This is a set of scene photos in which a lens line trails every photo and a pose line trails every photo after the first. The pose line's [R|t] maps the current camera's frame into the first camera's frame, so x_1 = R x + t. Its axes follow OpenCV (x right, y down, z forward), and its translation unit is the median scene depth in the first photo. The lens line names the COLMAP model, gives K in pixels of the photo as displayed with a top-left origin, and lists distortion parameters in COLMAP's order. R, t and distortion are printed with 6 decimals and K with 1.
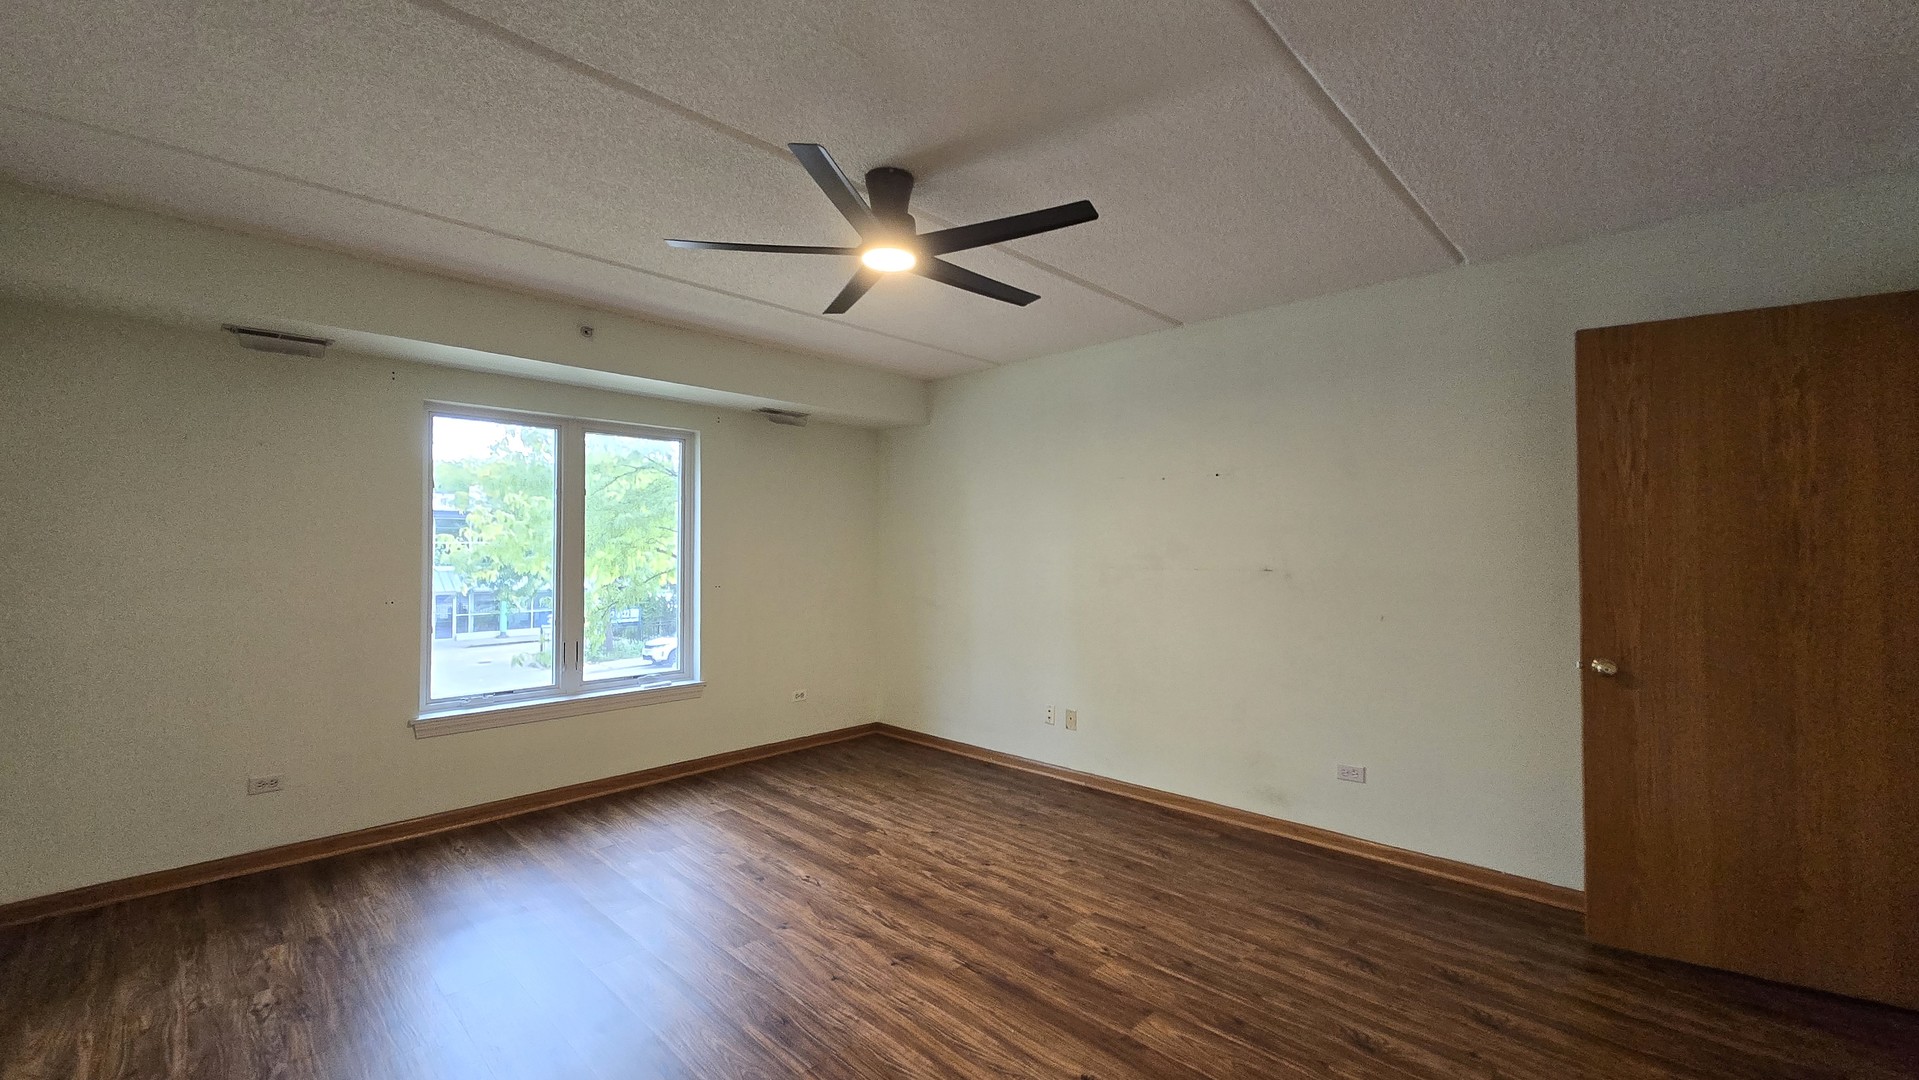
lens RADIAL K [[781.8, 0, 964.4], [0, 781.8, 552.1], [0, 0, 1]] dist [0.006117, -0.001241]
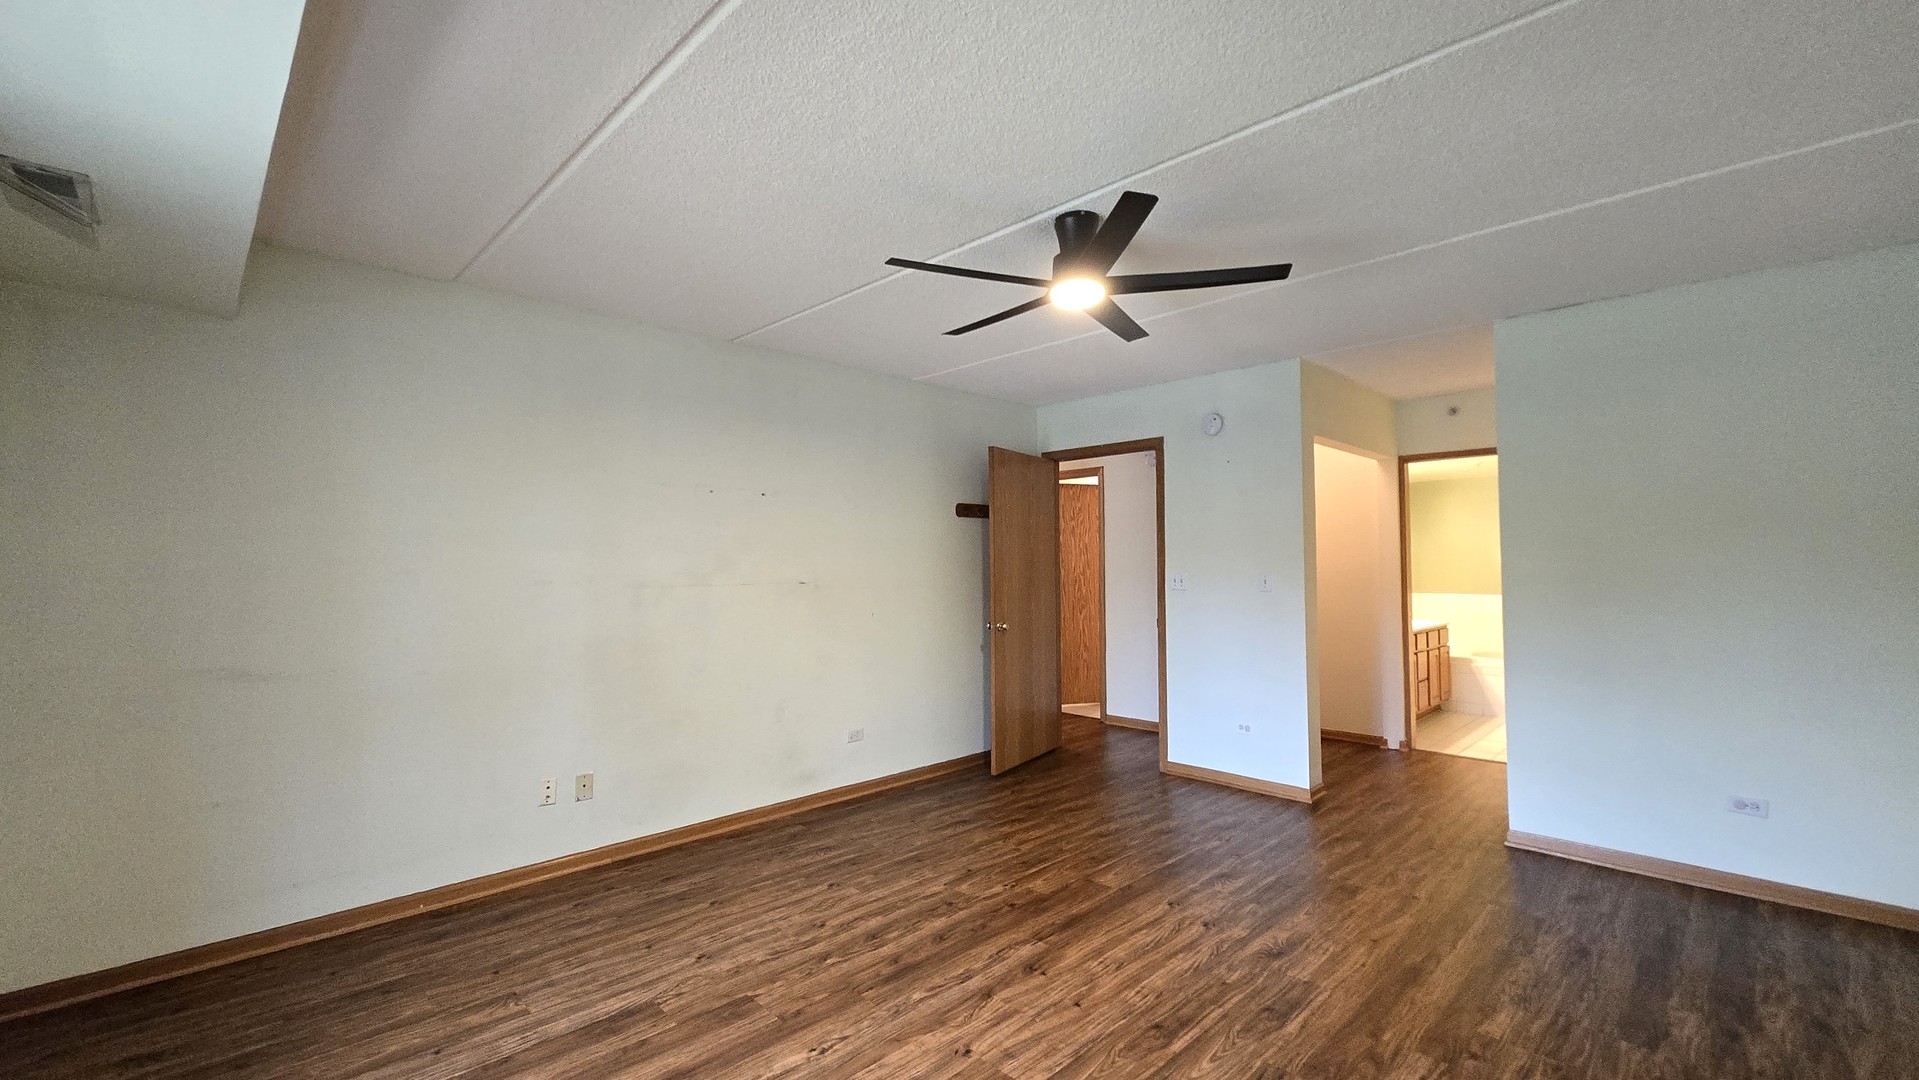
lens RADIAL K [[781.8, 0, 962.6], [0, 781.8, 550.7], [0, 0, 1]] dist [0.006117, -0.001241]
pose [[0.020581, 0.019465, 0.999599, -0.854946], [0.009789, 0.999759, -0.019670, 0.002805], [-0.999740, 0.010190, 0.020386, 0.834762]]
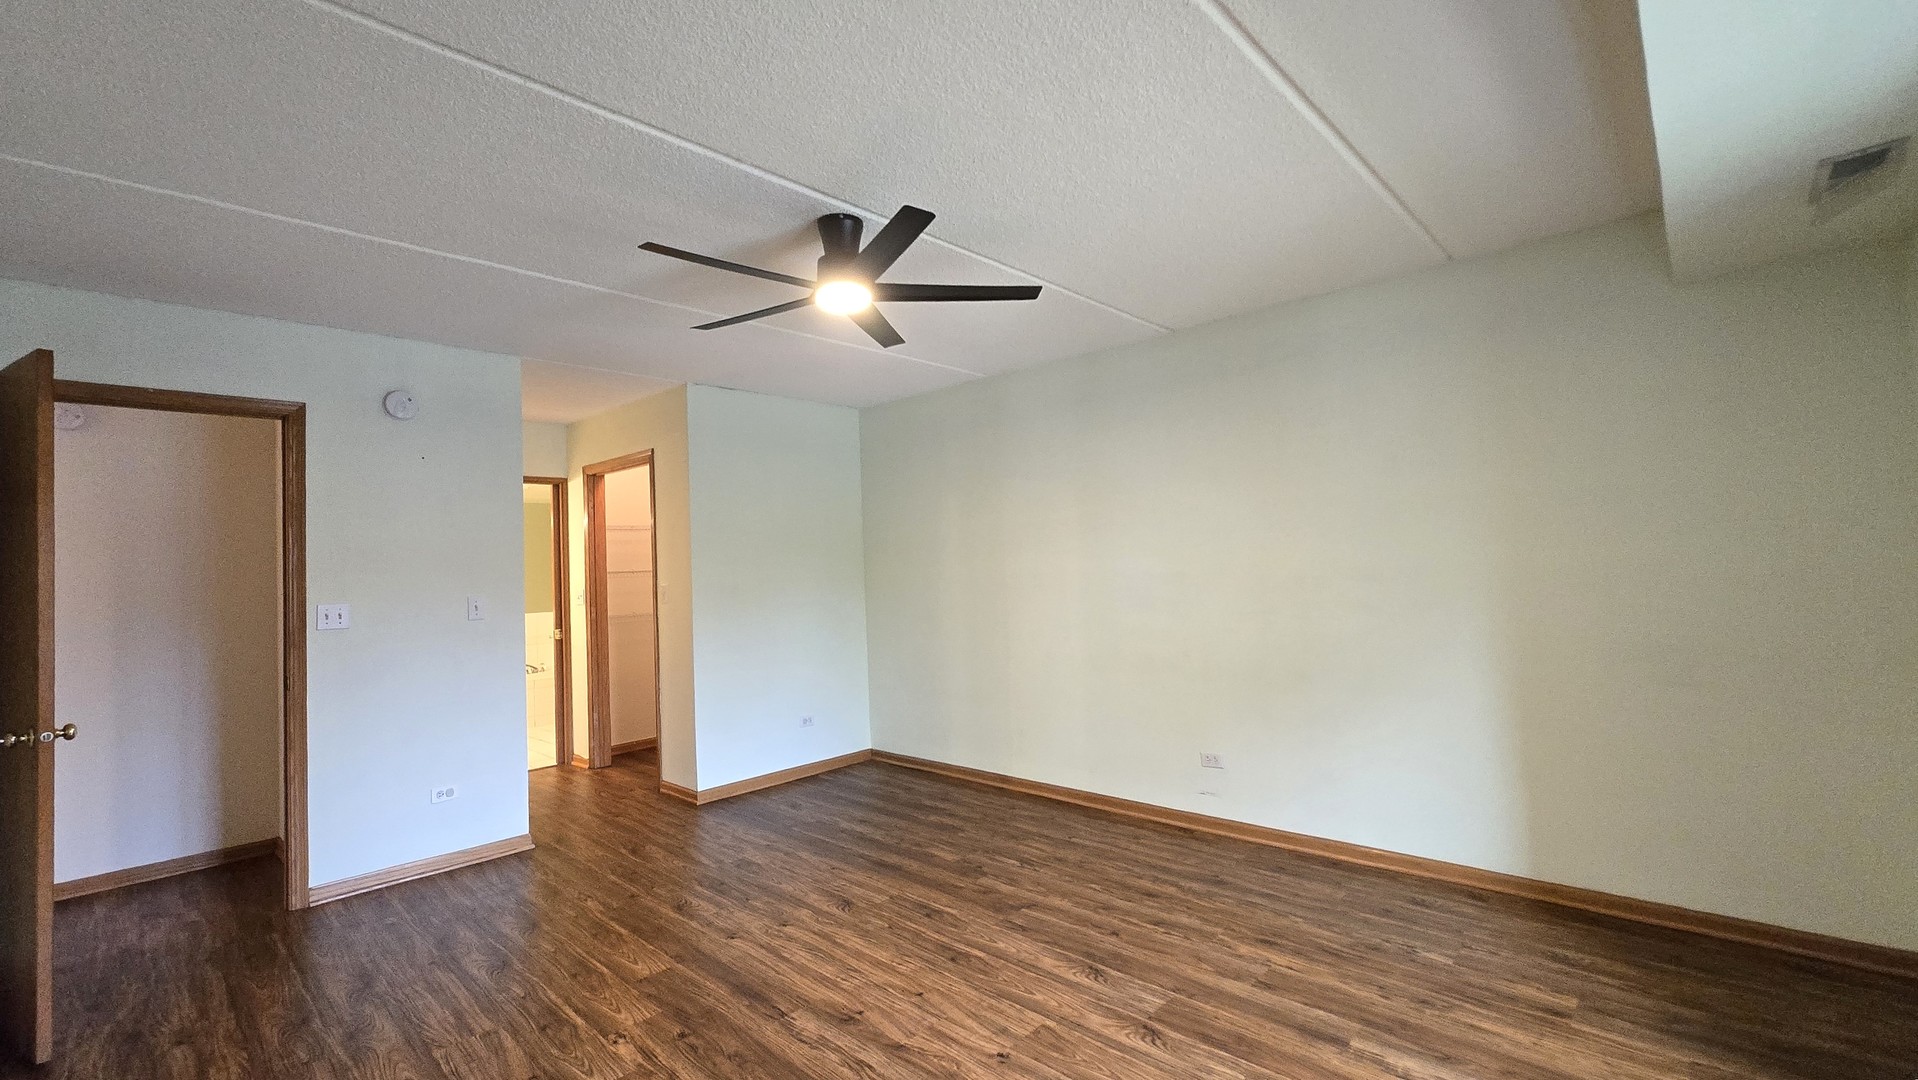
lens RADIAL K [[781.4, 0, 947.2], [0, 781.4, 535.6], [0, 0, 1]] dist [0.006117, -0.001241]
pose [[-0.999218, 0.039483, -0.002065, -0.166149], [0.039533, 0.998486, -0.038258, -0.003599], [0.000552, -0.038310, -0.999266, 1.517883]]
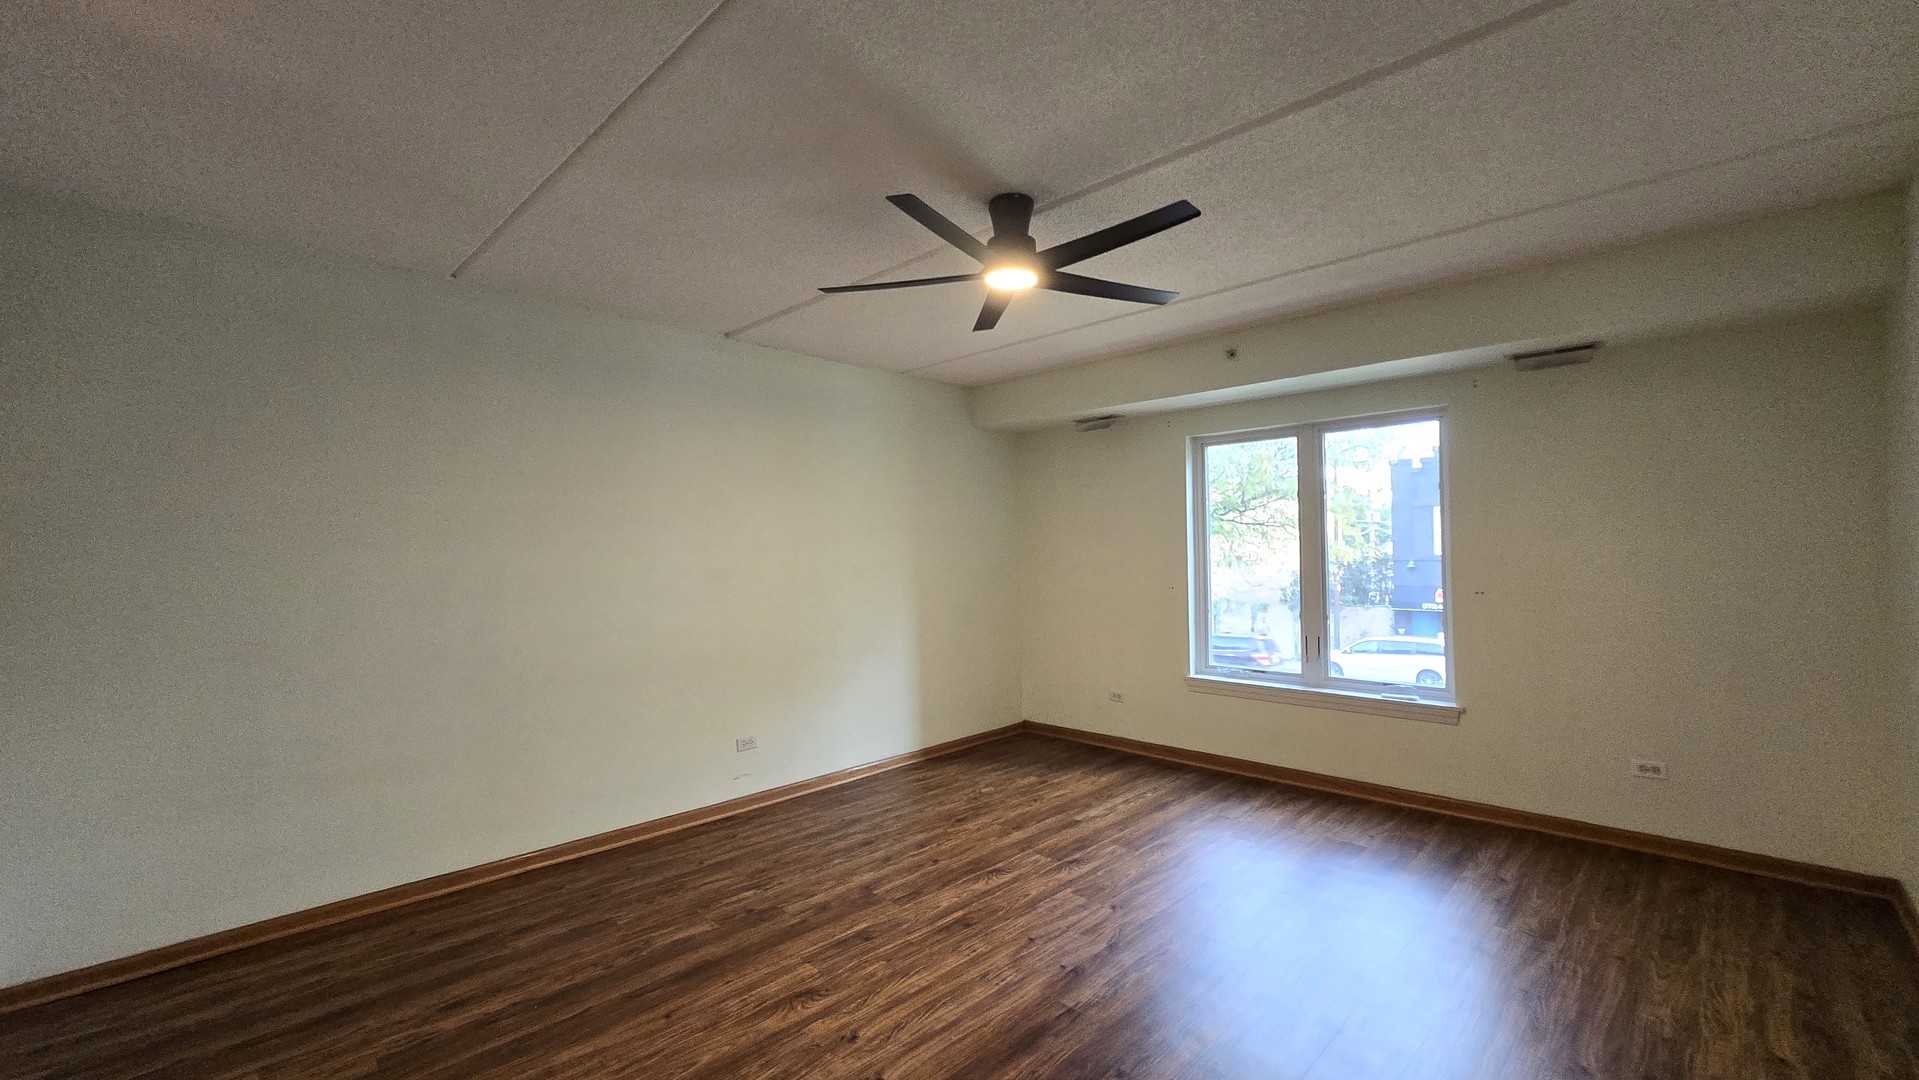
lens RADIAL K [[781.8, 0, 948.7], [0, 781.8, 535.3], [0, 0, 1]] dist [0.006117, -0.001241]
pose [[-0.015849, -0.020187, -0.999671, 0.711184], [0.006937, 0.999770, -0.020299, -0.002137], [0.999850, -0.007257, -0.015705, 0.677538]]
